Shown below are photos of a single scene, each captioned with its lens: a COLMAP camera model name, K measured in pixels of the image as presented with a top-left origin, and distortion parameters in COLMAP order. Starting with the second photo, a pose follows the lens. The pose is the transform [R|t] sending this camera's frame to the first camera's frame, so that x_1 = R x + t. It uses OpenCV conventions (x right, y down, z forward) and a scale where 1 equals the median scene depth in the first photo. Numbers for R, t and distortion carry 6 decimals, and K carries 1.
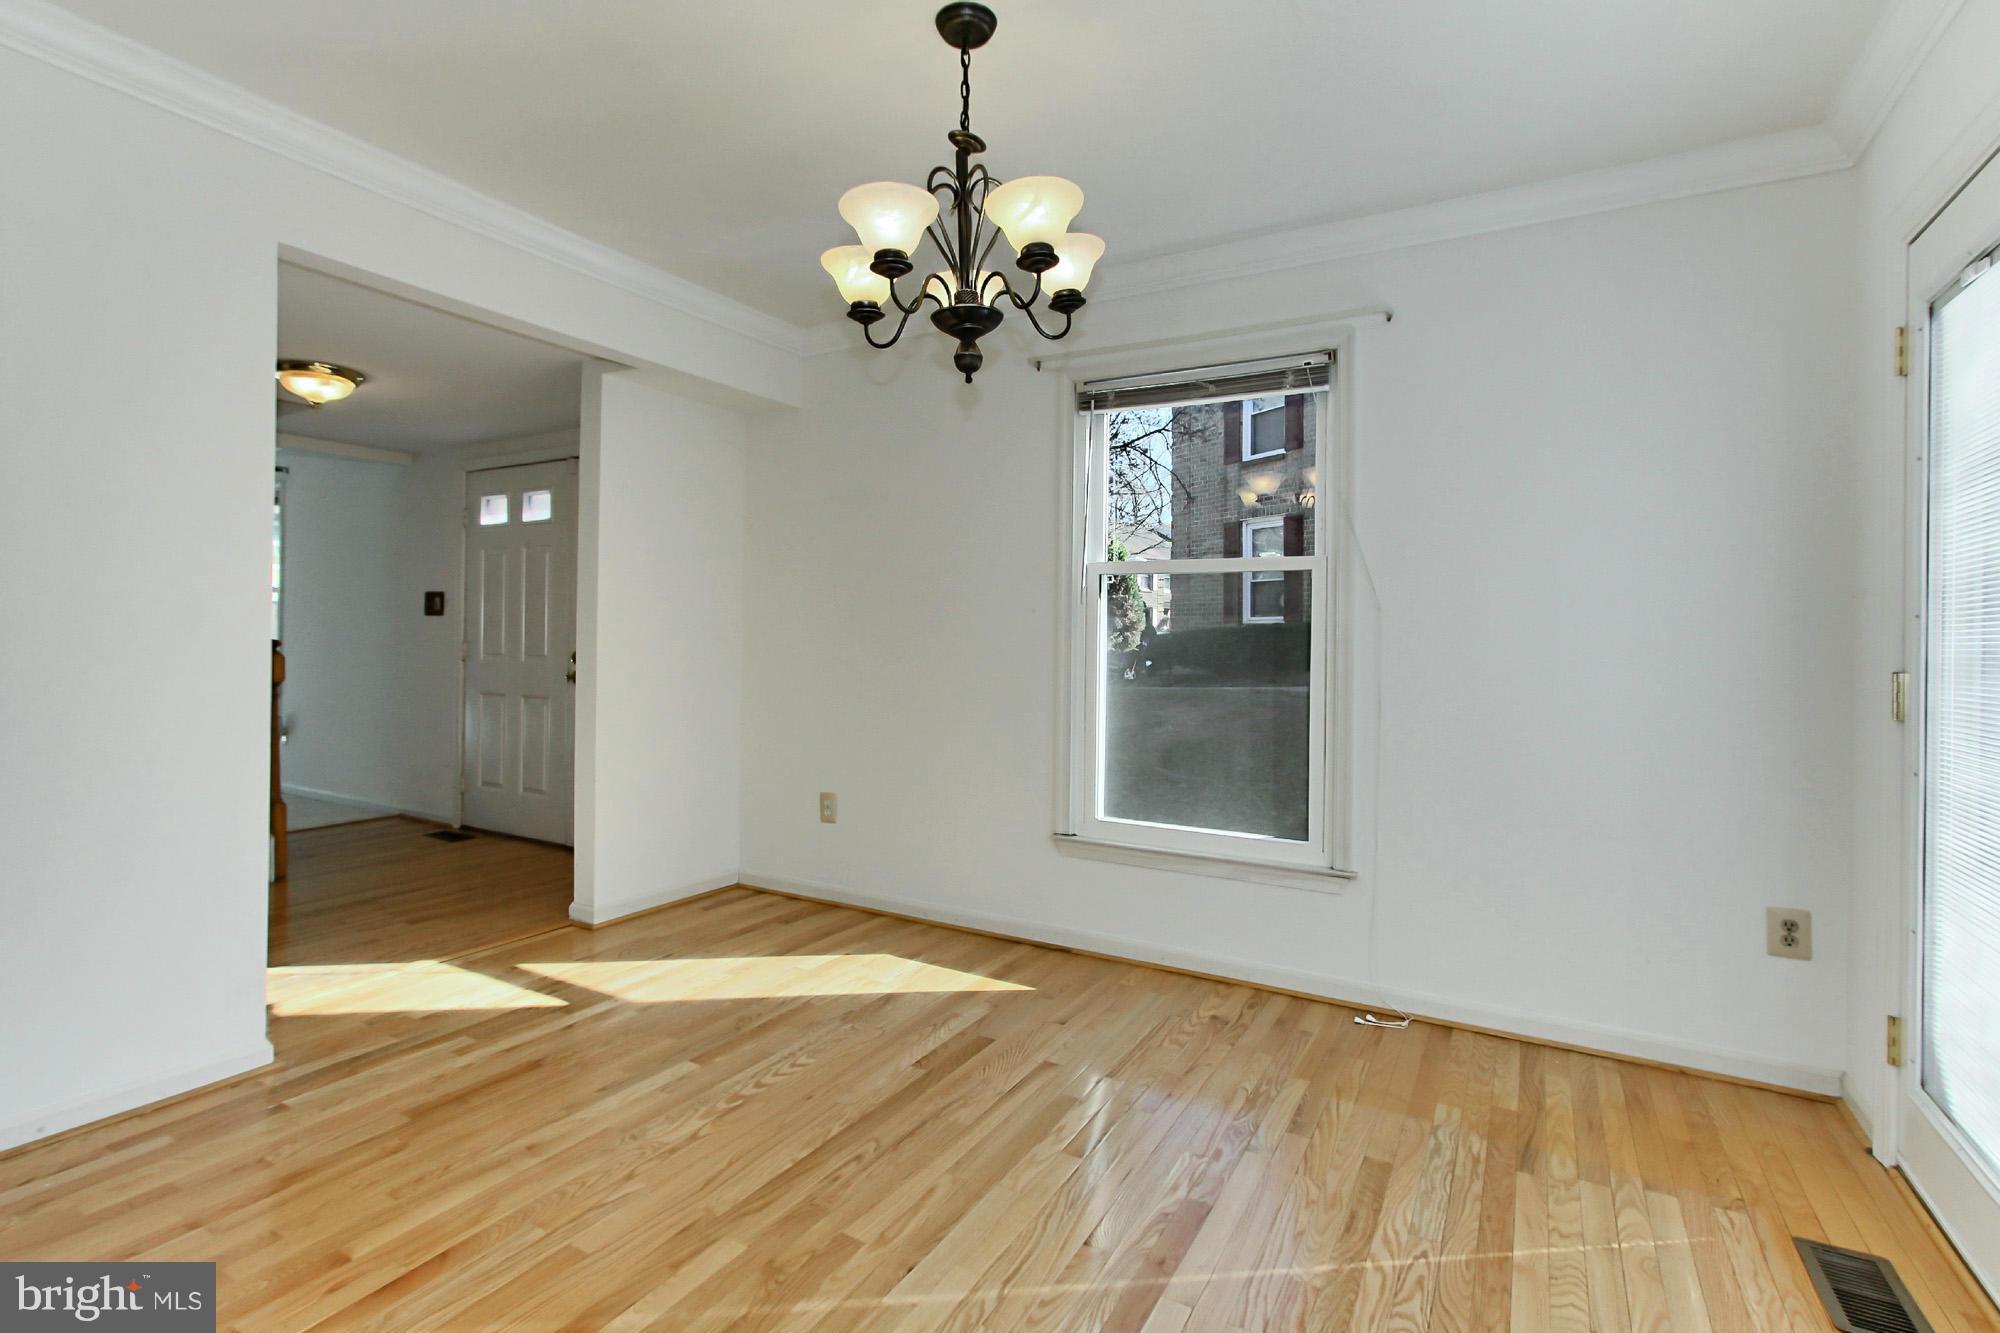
lens RADIAL K [[950.7, 0, 964.2], [0, 950.7, 635.3], [0, 0, 1]] dist [-0.001924, 0.000054]
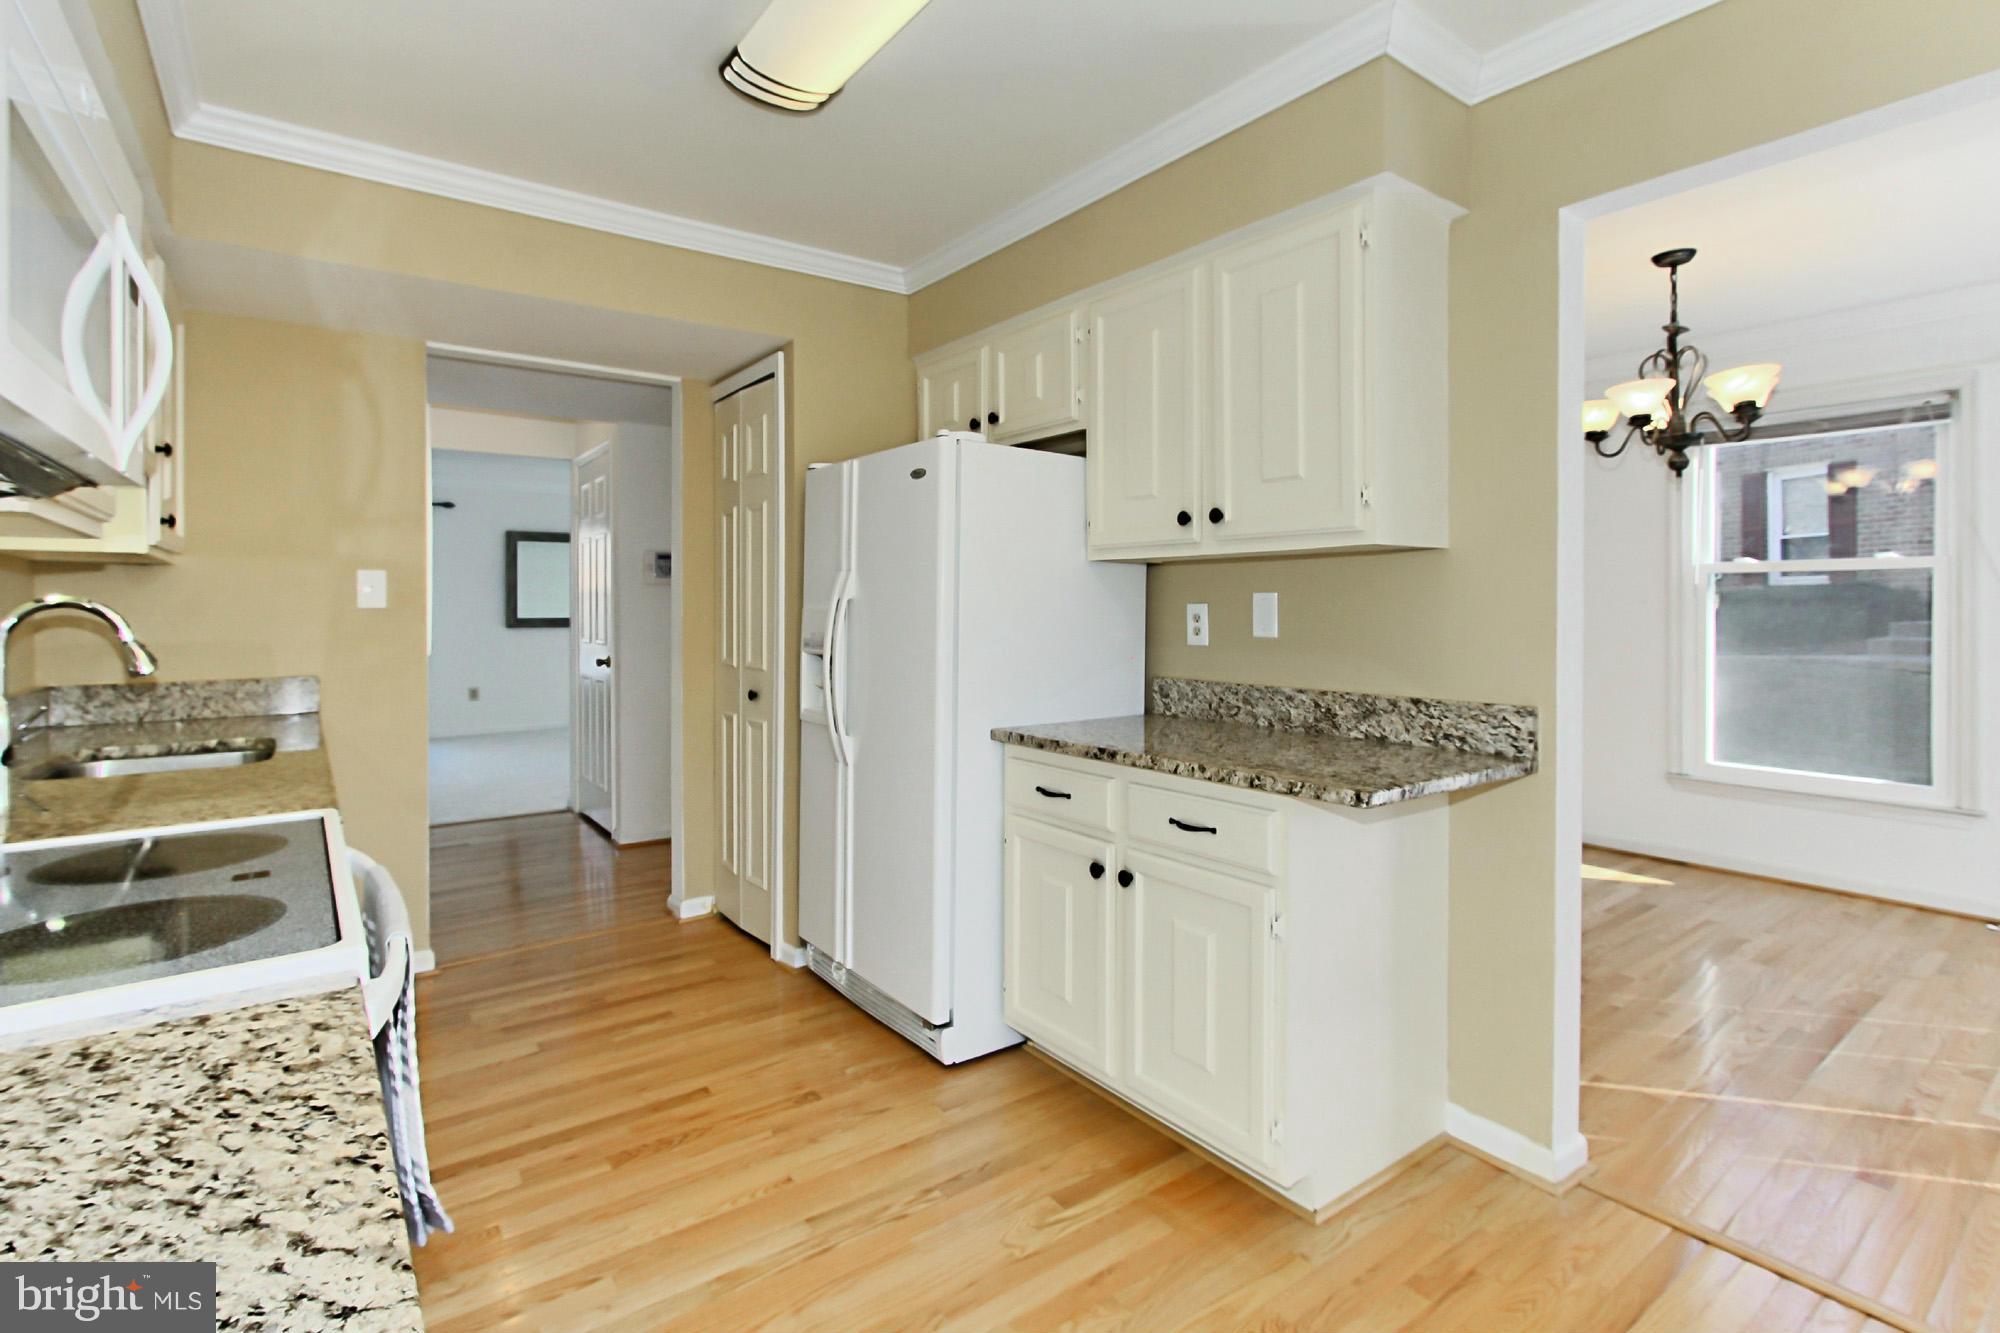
lens RADIAL K [[935.9, 0, 992.0], [0, 935.9, 614.2], [0, 0, 1]] dist [0.002694, 0.001193]
pose [[0.925152, -0.016077, -0.379256, -0.404316], [0.020874, 0.999746, 0.008540, -0.058345], [0.379023, -0.015818, 0.925252, -0.792544]]
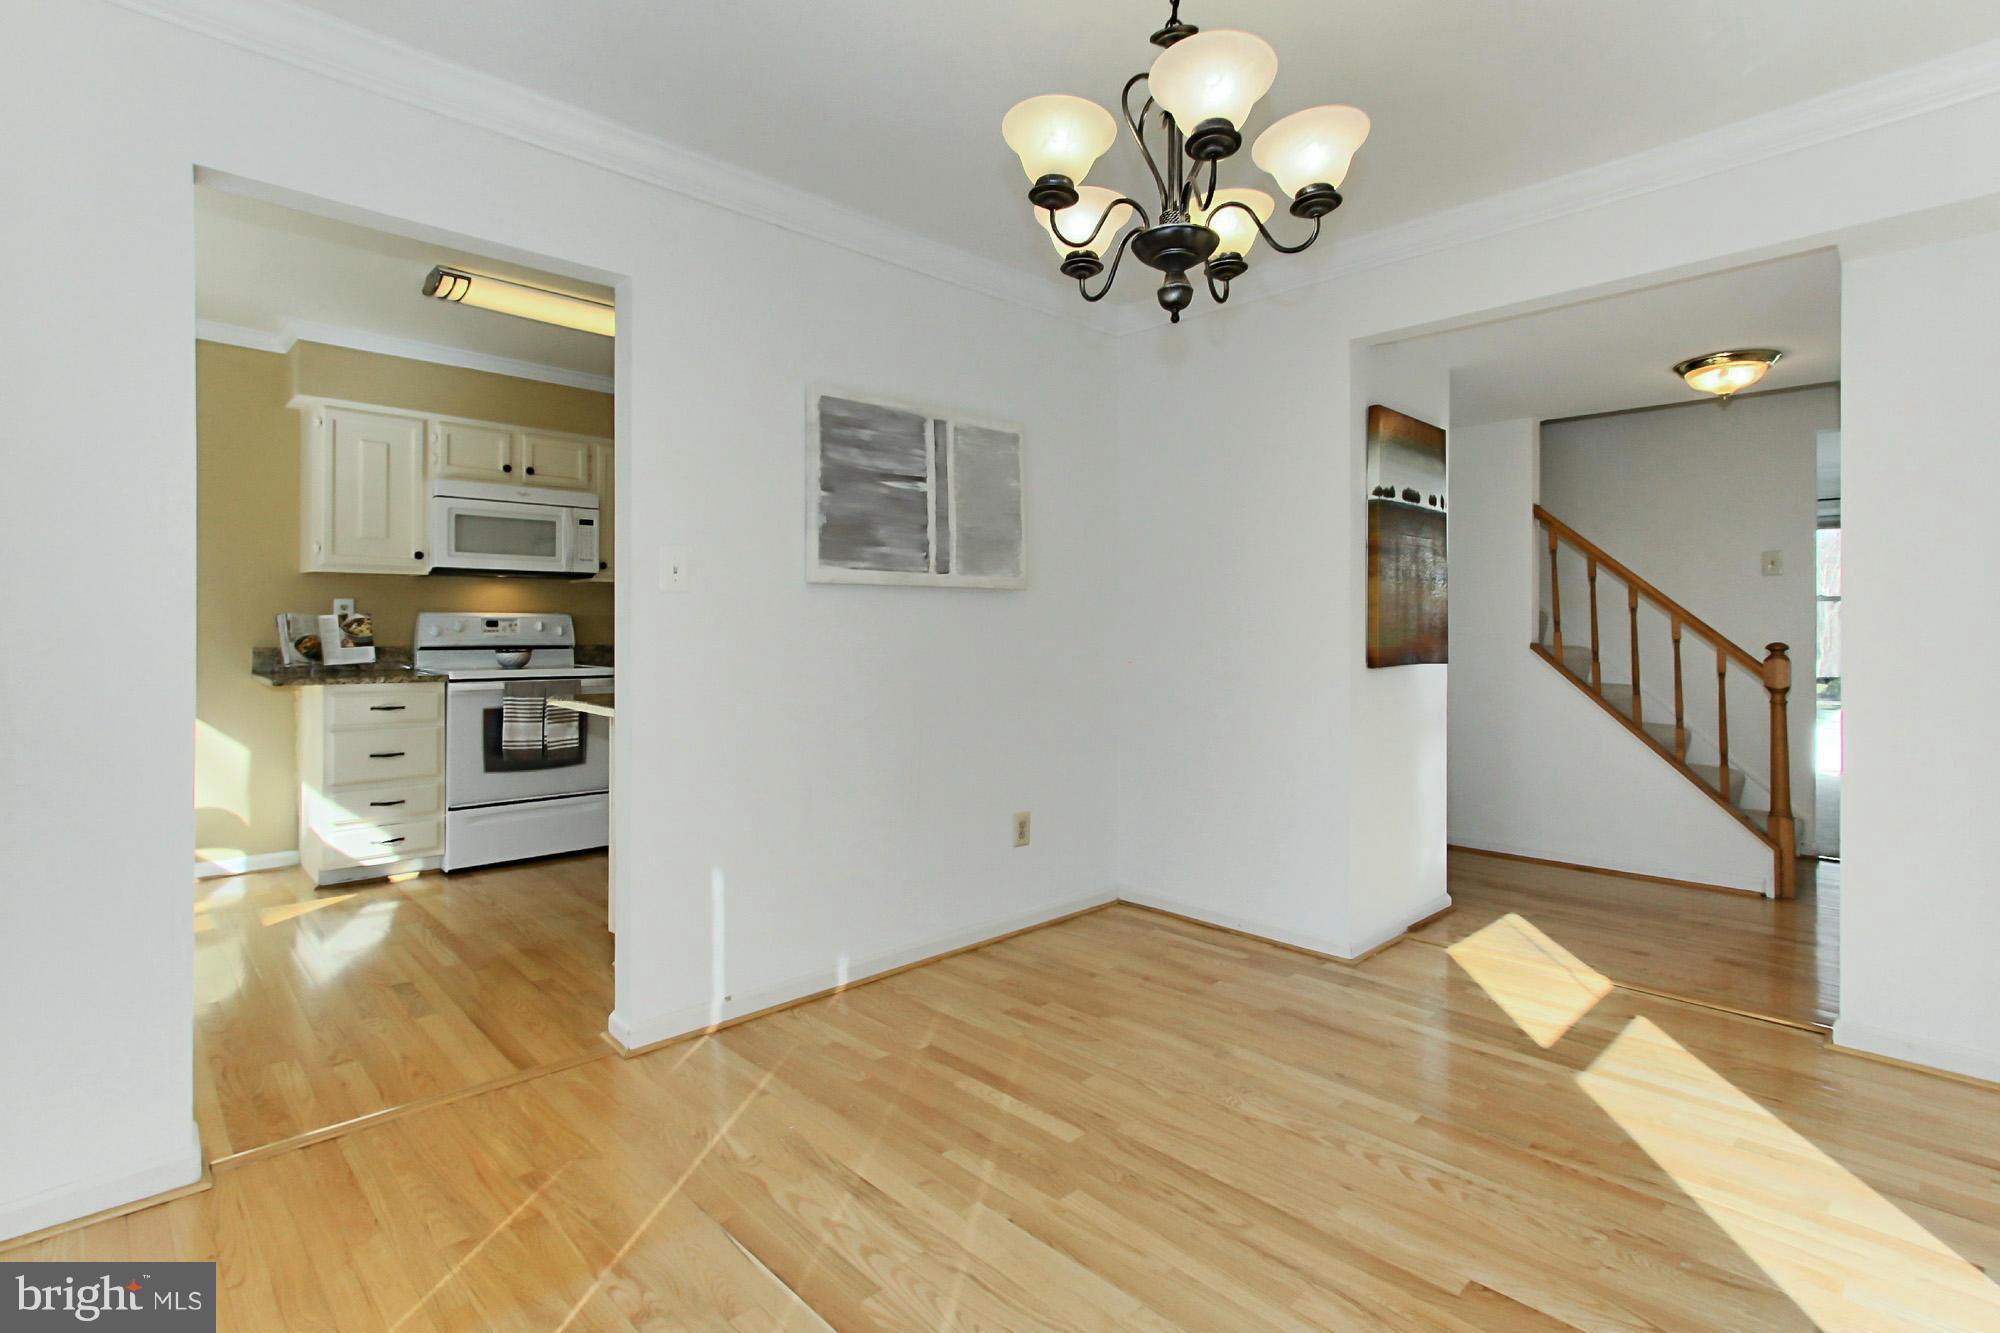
lens RADIAL K [[956.2, 0, 999.3], [0, 956.2, 613.9], [0, 0, 1]] dist [0.002097, 0.000603]
pose [[-0.256321, -0.032668, -0.966039, 0.725729], [-0.001993, 0.999444, -0.033269, 0.016070], [0.966590, -0.006602, -0.256244, 0.912060]]
